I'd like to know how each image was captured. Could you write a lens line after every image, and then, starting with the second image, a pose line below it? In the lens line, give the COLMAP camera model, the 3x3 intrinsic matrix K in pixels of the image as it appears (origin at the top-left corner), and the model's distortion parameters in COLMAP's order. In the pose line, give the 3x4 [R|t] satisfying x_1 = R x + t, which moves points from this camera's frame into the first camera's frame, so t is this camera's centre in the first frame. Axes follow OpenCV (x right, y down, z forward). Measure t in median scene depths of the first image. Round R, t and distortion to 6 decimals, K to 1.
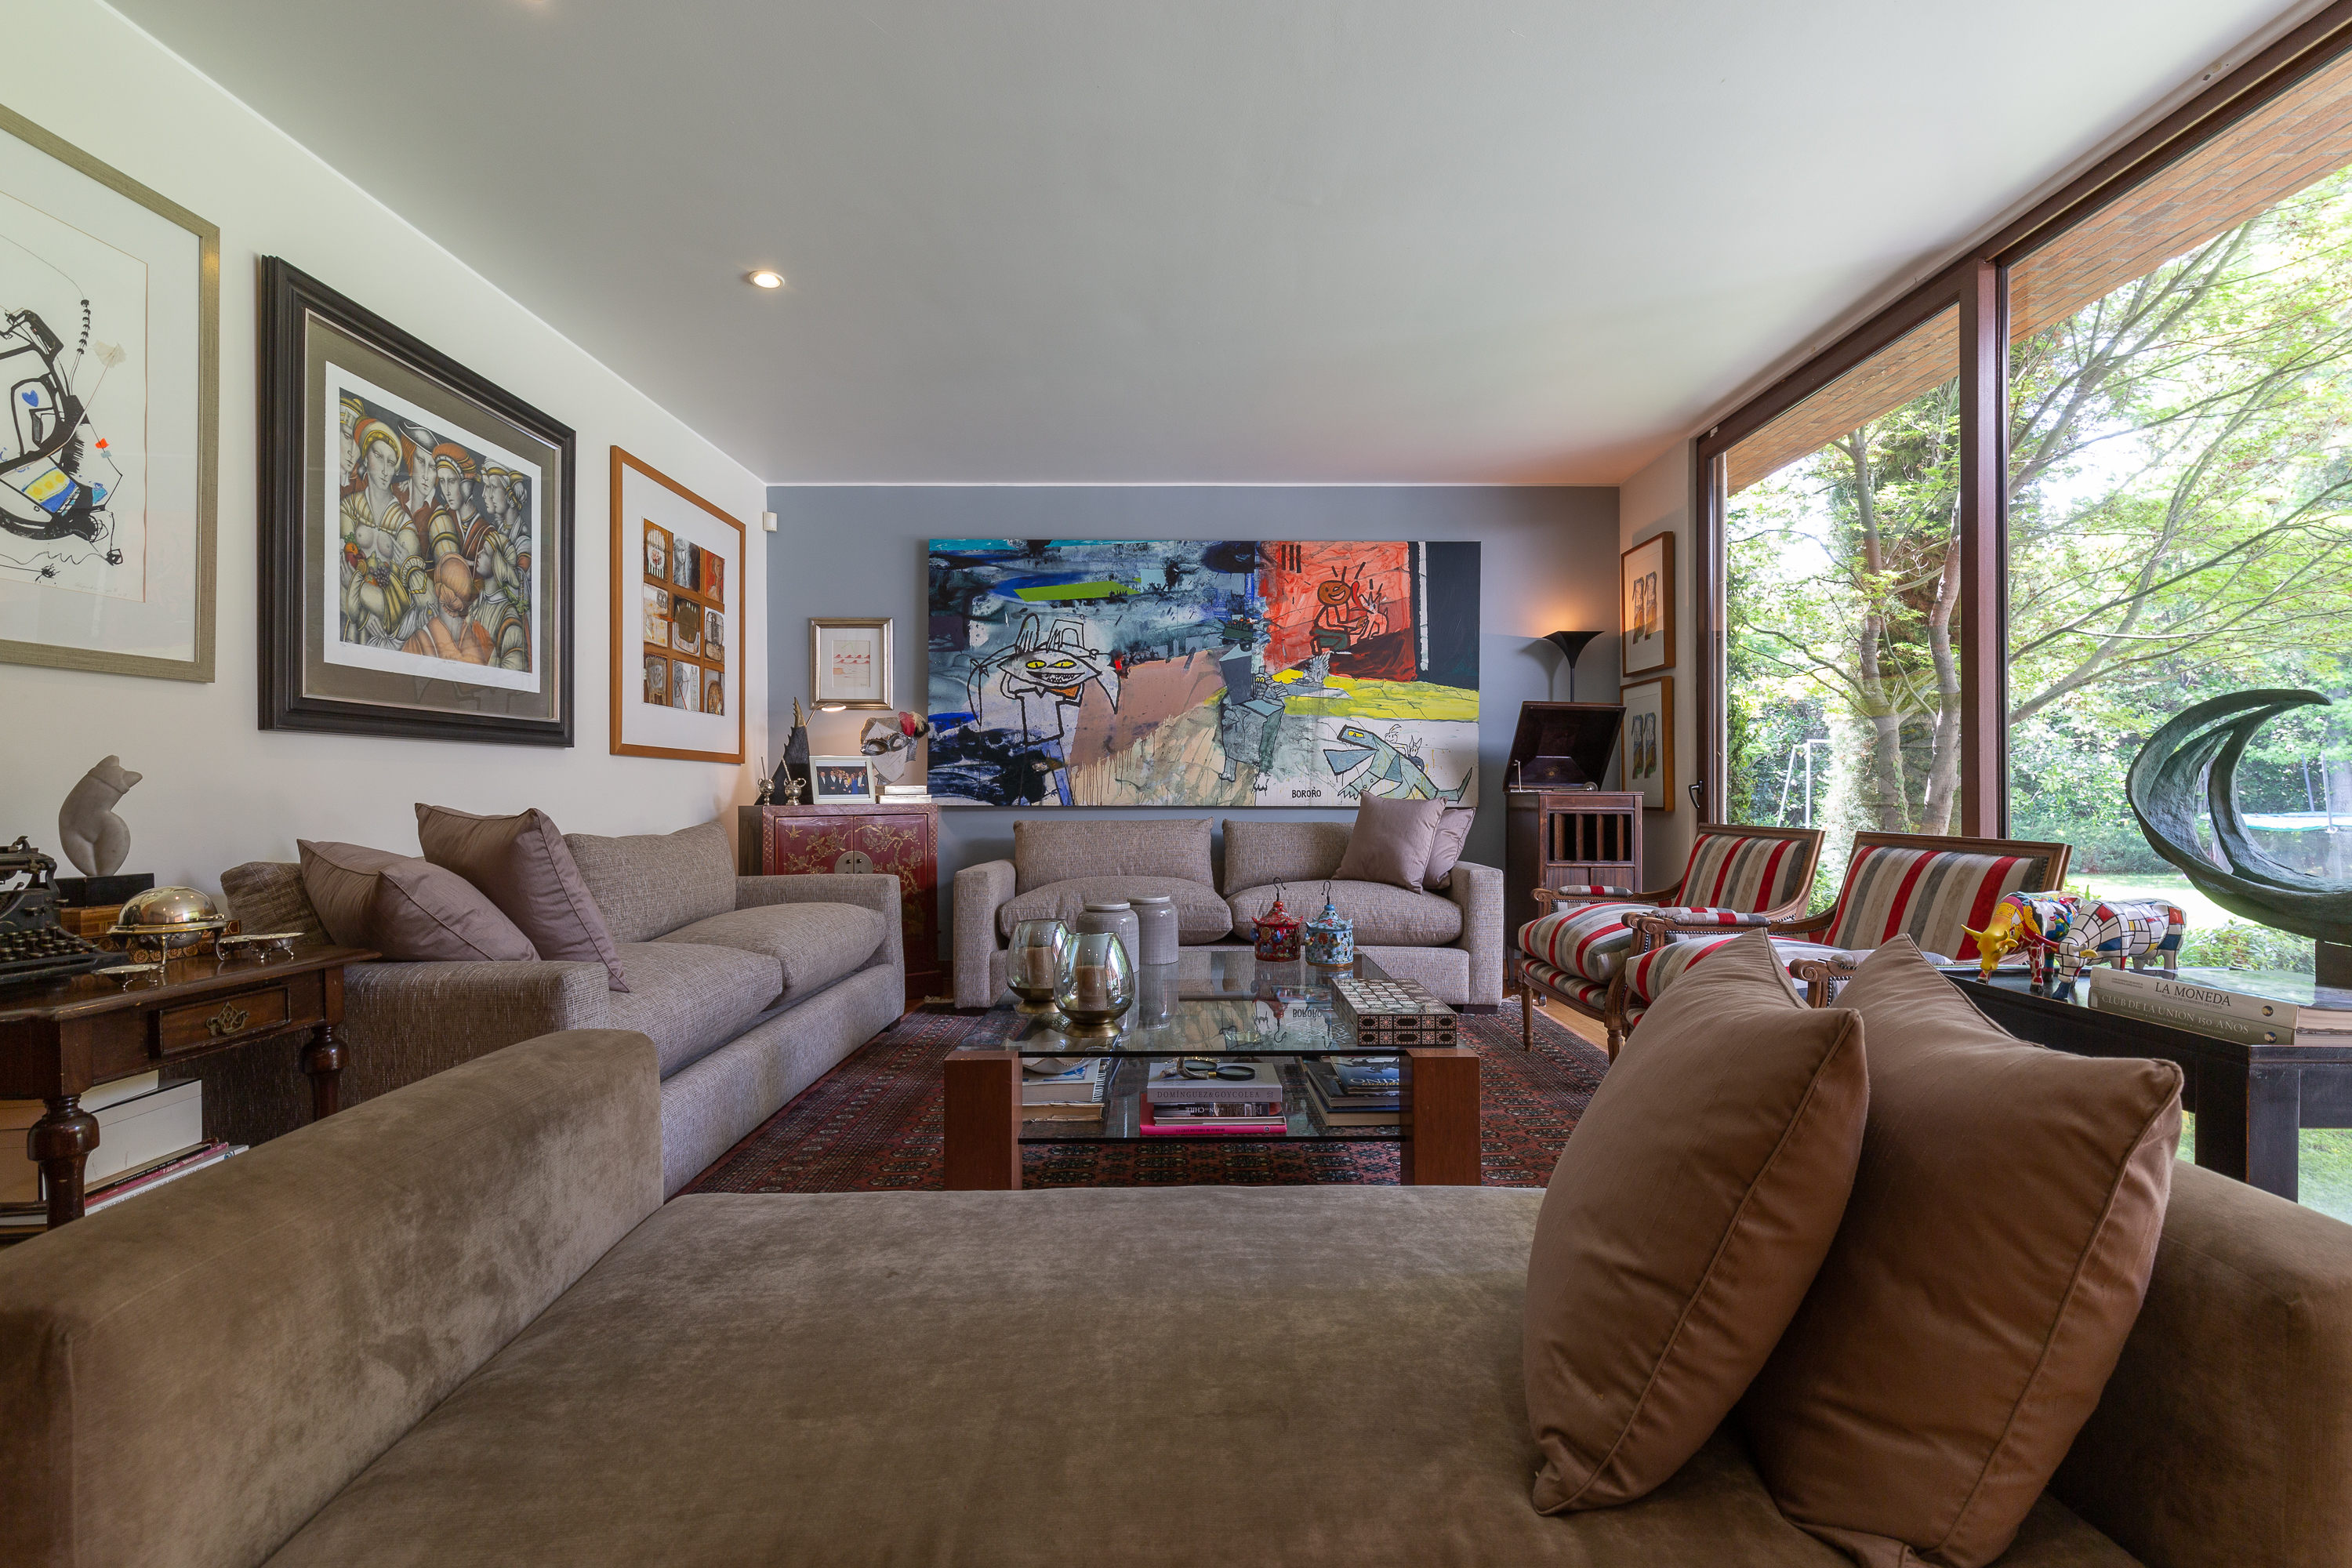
lens RADIAL K [[1080.5, 0, 1182.6], [0, 1080.5, 782.7], [0, 0, 1]] dist [0.012388, -0.000242]
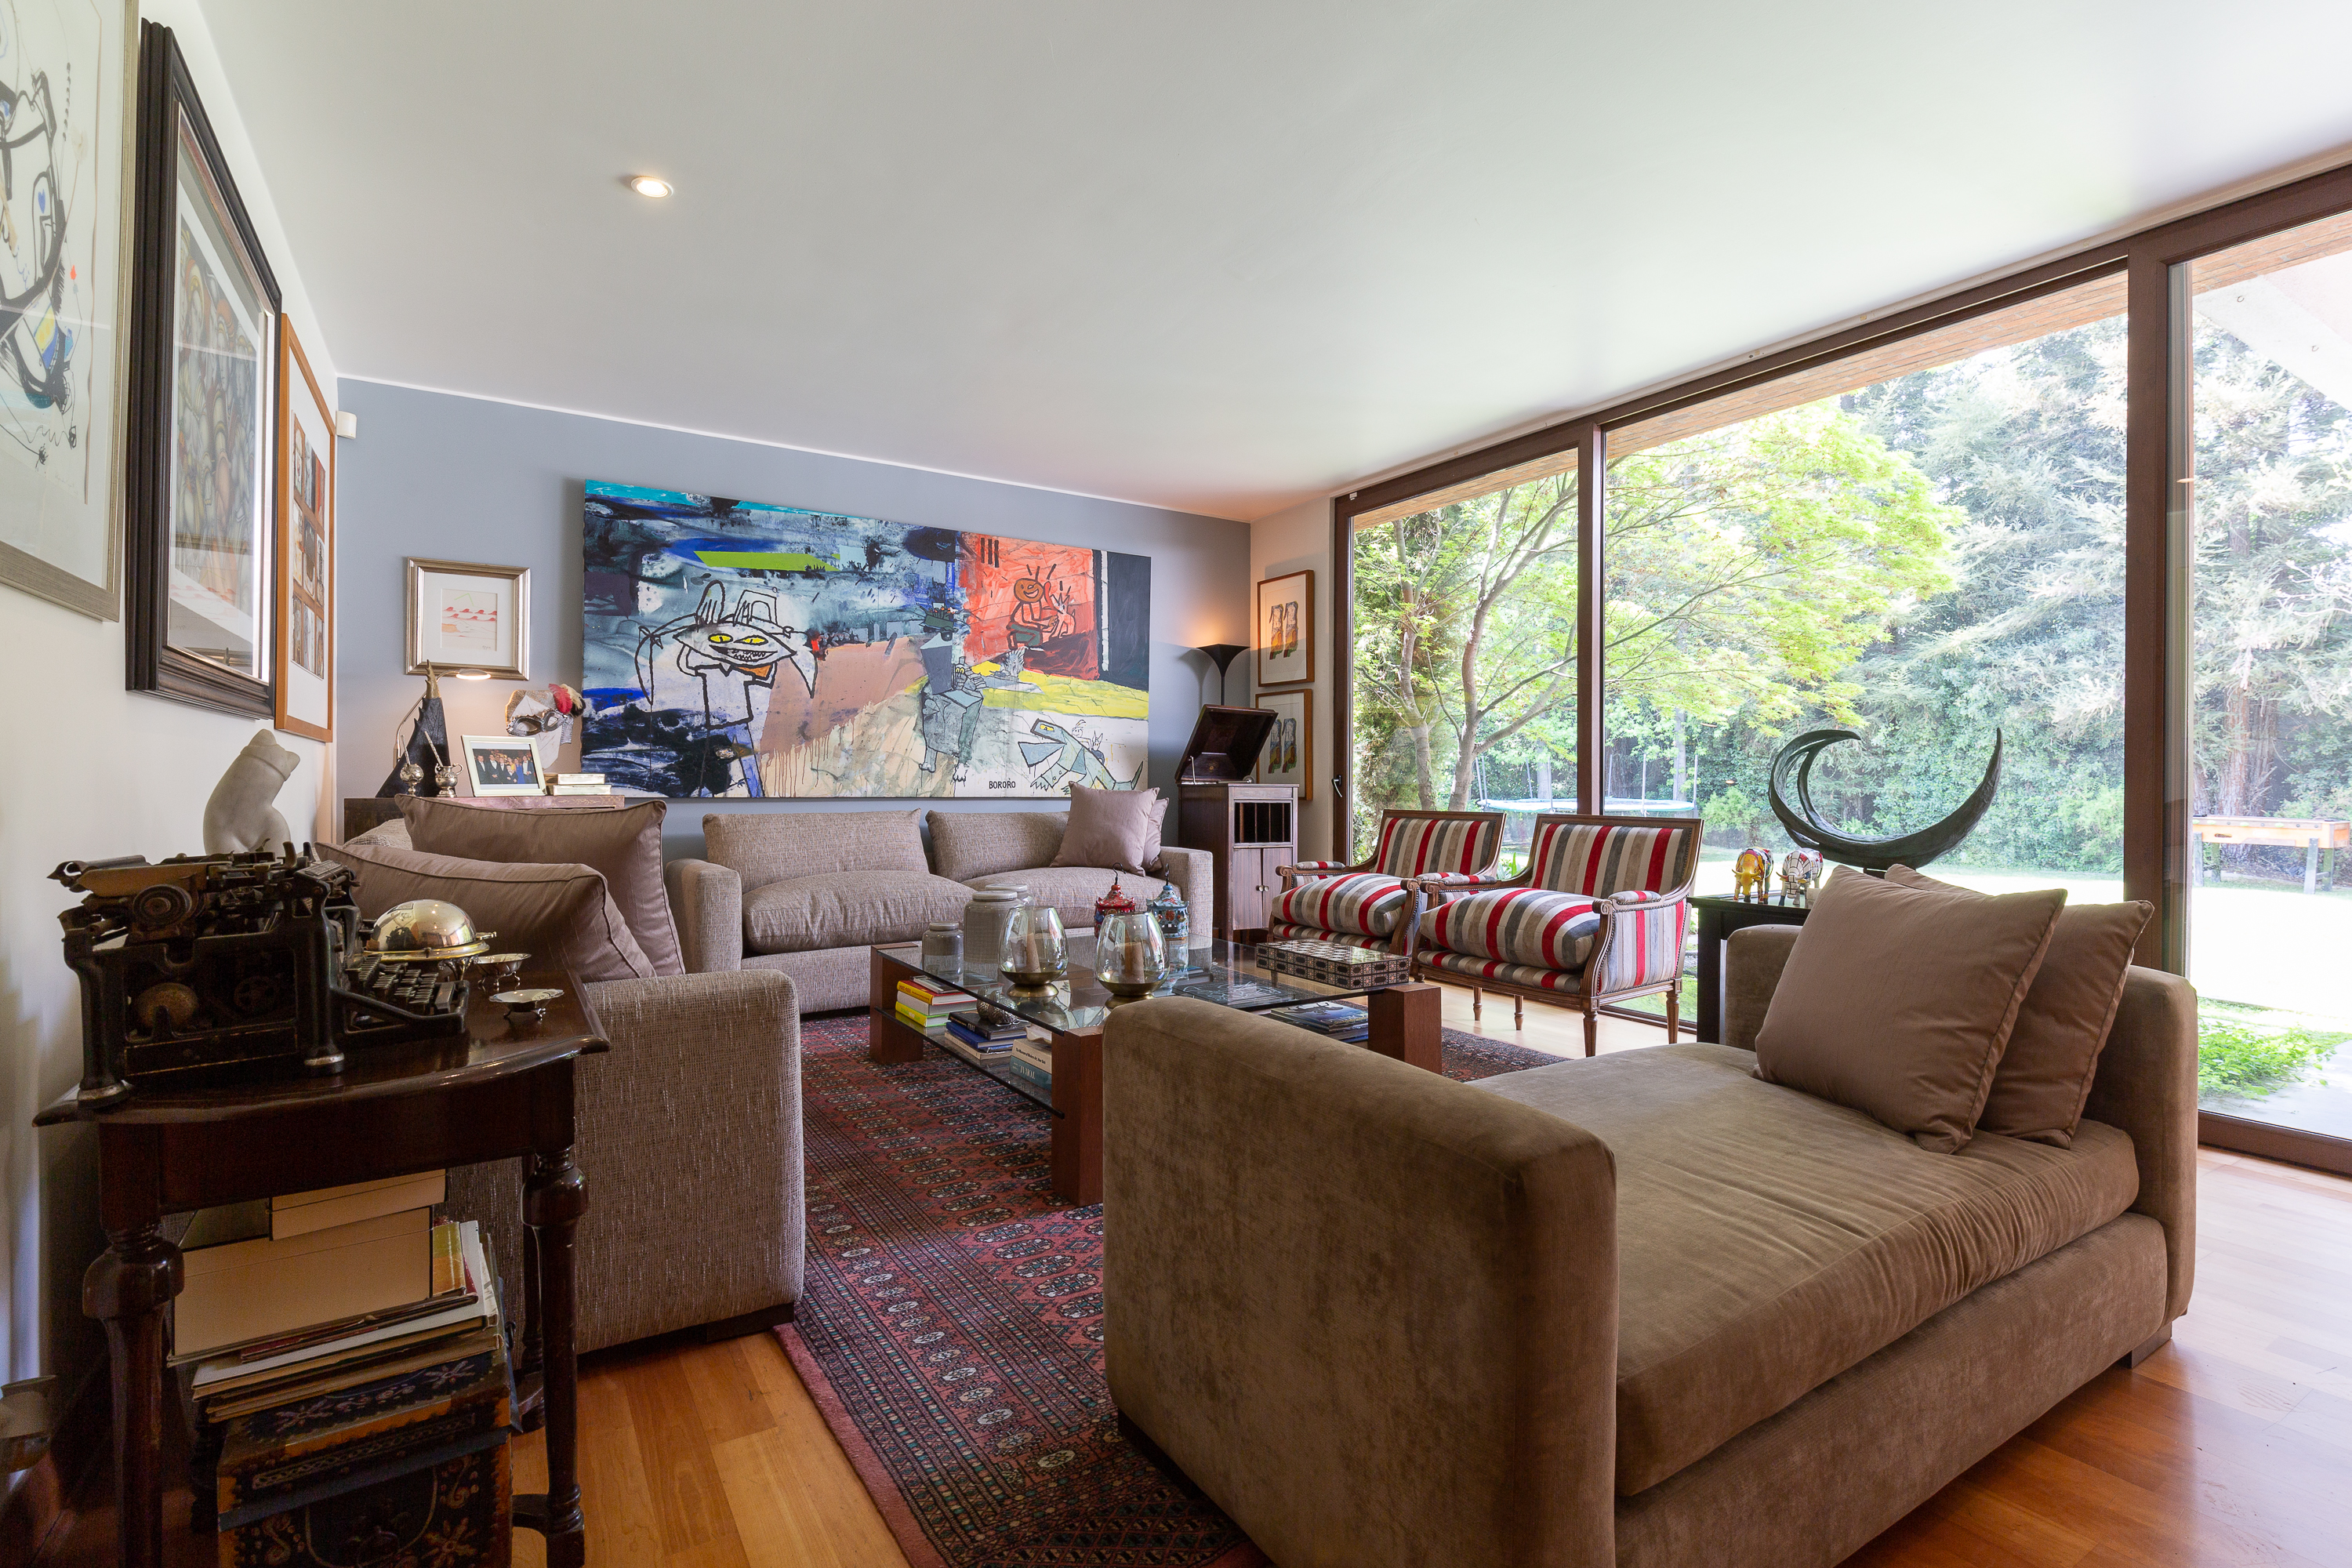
lens RADIAL K [[1080.5, 0, 1258.7], [0, 1080.5, 786.7], [0, 0, 1]] dist [0.012388, -0.000242]
pose [[0.839513, 0.001861, 0.543337, -0.247091], [-0.008236, 0.999923, 0.009301, 0.000729], [-0.543278, -0.012283, 0.839463, 0.008371]]
